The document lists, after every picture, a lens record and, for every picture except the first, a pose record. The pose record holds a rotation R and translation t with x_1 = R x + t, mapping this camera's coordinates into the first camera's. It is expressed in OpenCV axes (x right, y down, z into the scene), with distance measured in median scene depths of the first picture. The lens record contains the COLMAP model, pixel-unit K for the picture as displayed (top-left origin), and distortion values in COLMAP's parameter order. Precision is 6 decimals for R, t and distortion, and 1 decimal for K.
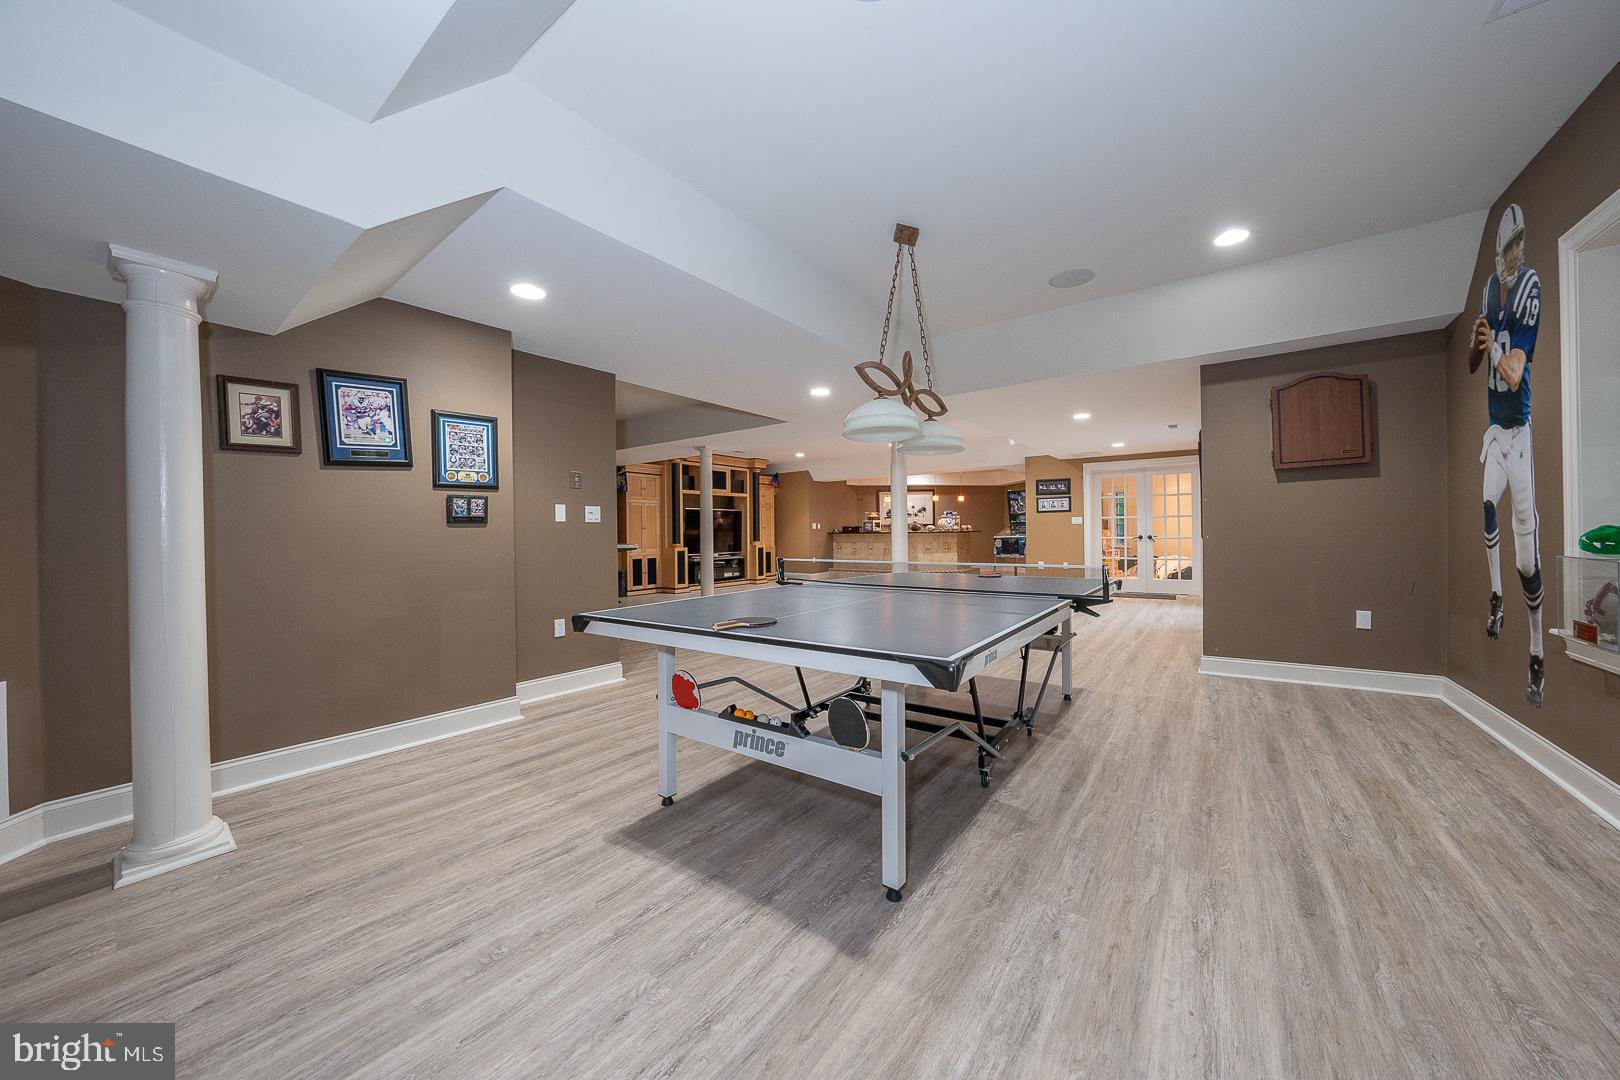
lens RADIAL K [[555.3, 0, 816.5], [0, 555.3, 536.2], [0, 0, 1]] dist [-0.021427, 0.000006]
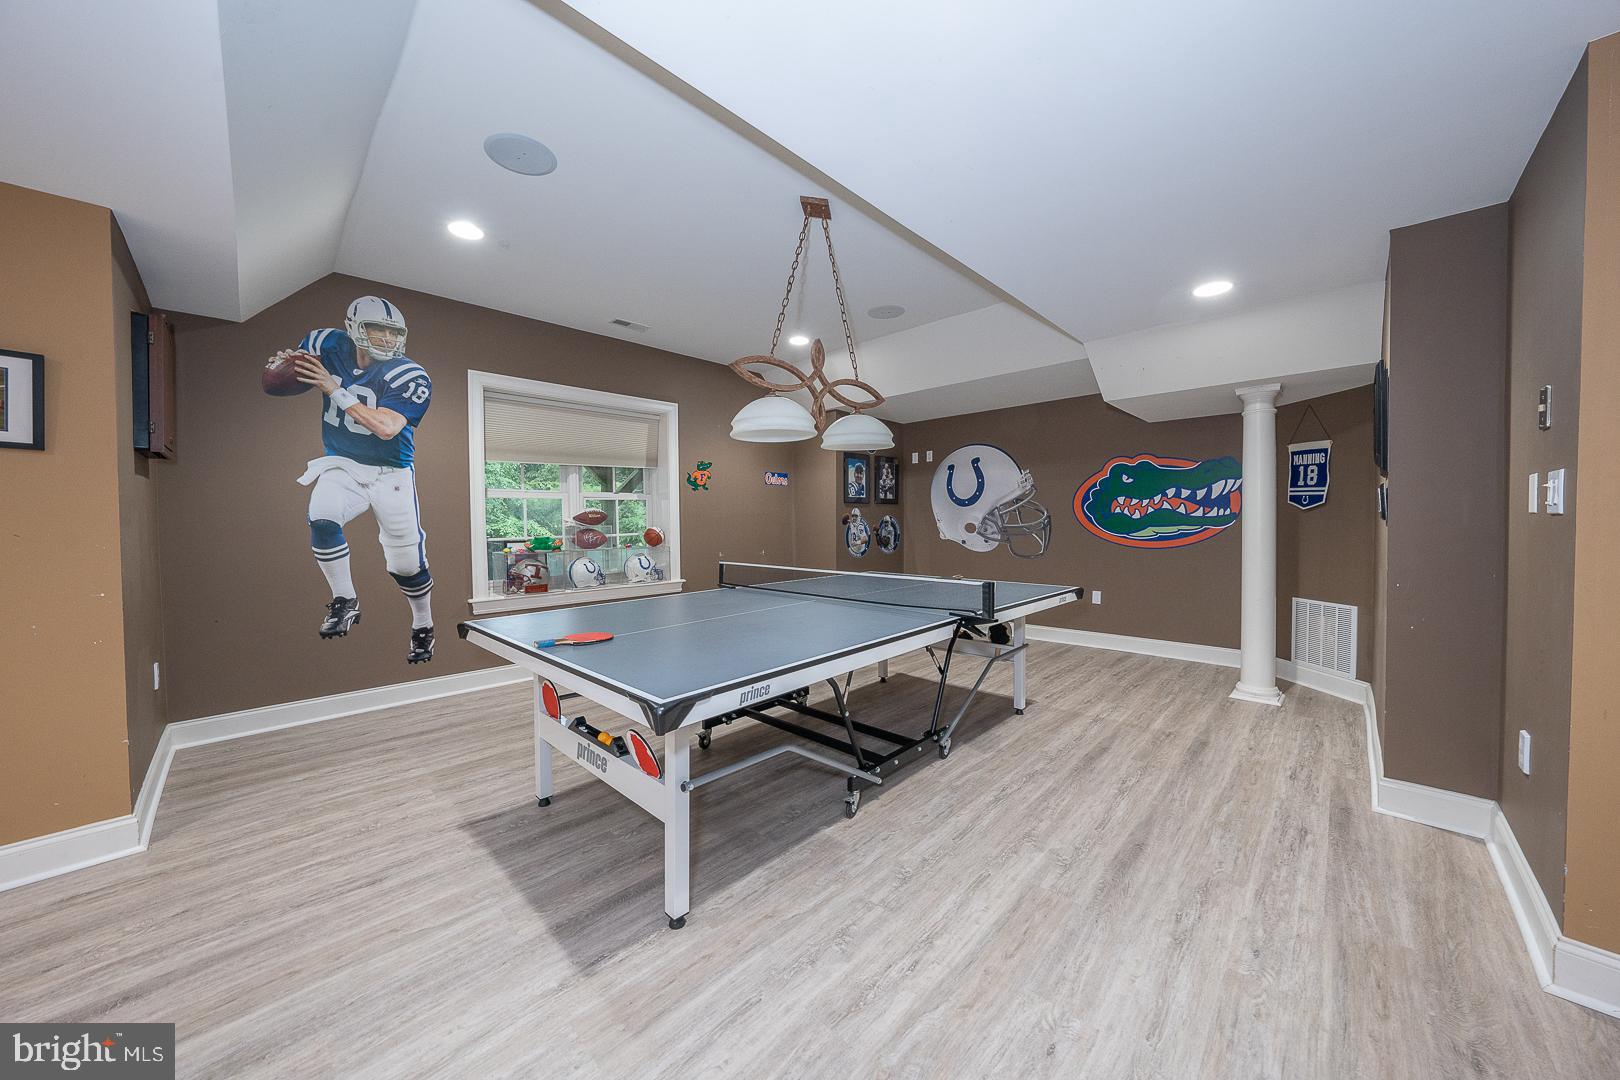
lens RADIAL K [[555.3, 0, 812.6], [0, 555.3, 532.1], [0, 0, 1]] dist [-0.021427, 0.000006]
pose [[-0.989534, 0.016493, 0.143353, 0.054936], [0.019651, 0.999594, 0.020648, -0.045346], [-0.142954, 0.023249, -0.989456, 2.118670]]
